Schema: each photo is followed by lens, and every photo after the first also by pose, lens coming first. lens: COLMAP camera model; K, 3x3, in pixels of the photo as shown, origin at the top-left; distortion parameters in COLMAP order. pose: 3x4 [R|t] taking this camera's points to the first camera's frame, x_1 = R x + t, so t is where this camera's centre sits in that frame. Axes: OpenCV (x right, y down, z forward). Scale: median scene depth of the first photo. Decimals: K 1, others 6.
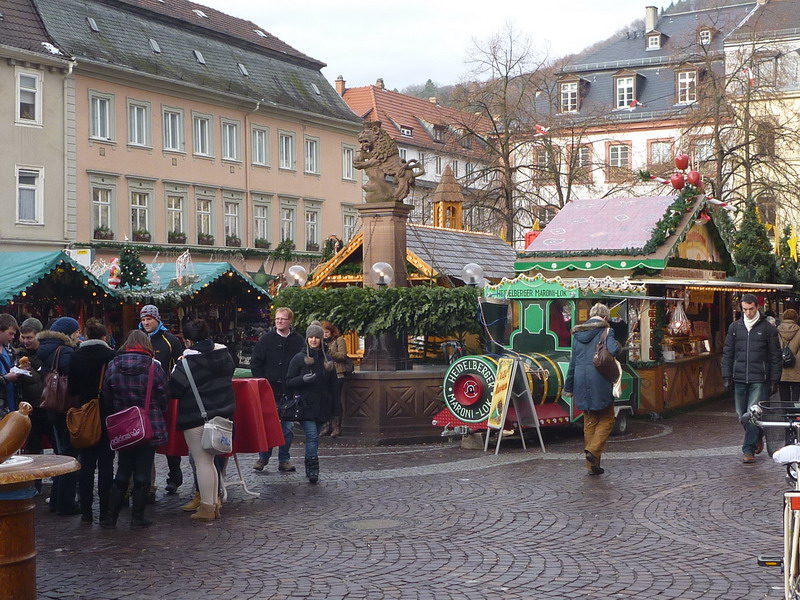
lens RADIAL K [[1237.9, 0, 400.0], [0, 1237.9, 300.0], [0, 0, 1]] dist [0.010814, -0.063504]
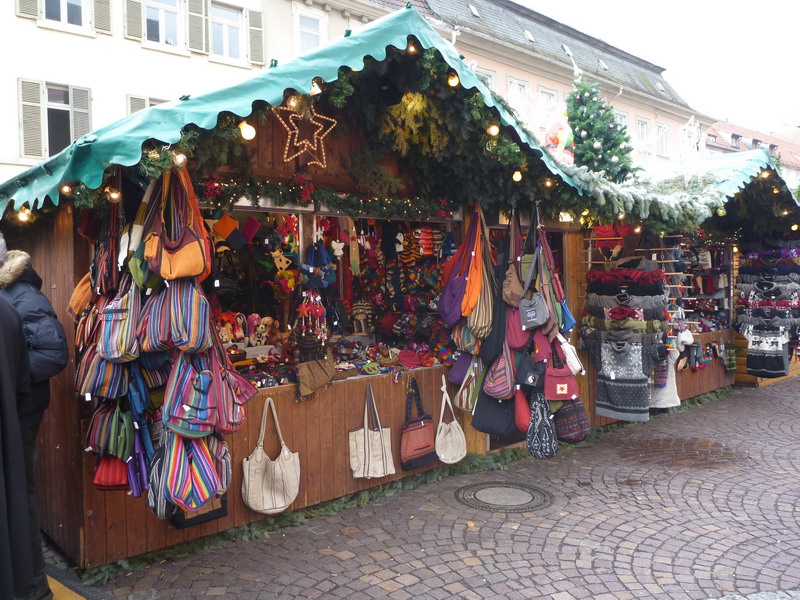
lens RADIAL K [[651.6, 0, 400.0], [0, 651.6, 300.0], [0, 0, 1]] dist [-0.002911, -0.001081]
pose [[0.937508, -0.014532, -0.347659, -0.116121], [0.024243, 0.999428, 0.023599, 0.012368], [0.347118, -0.030552, 0.937324, 0.443762]]
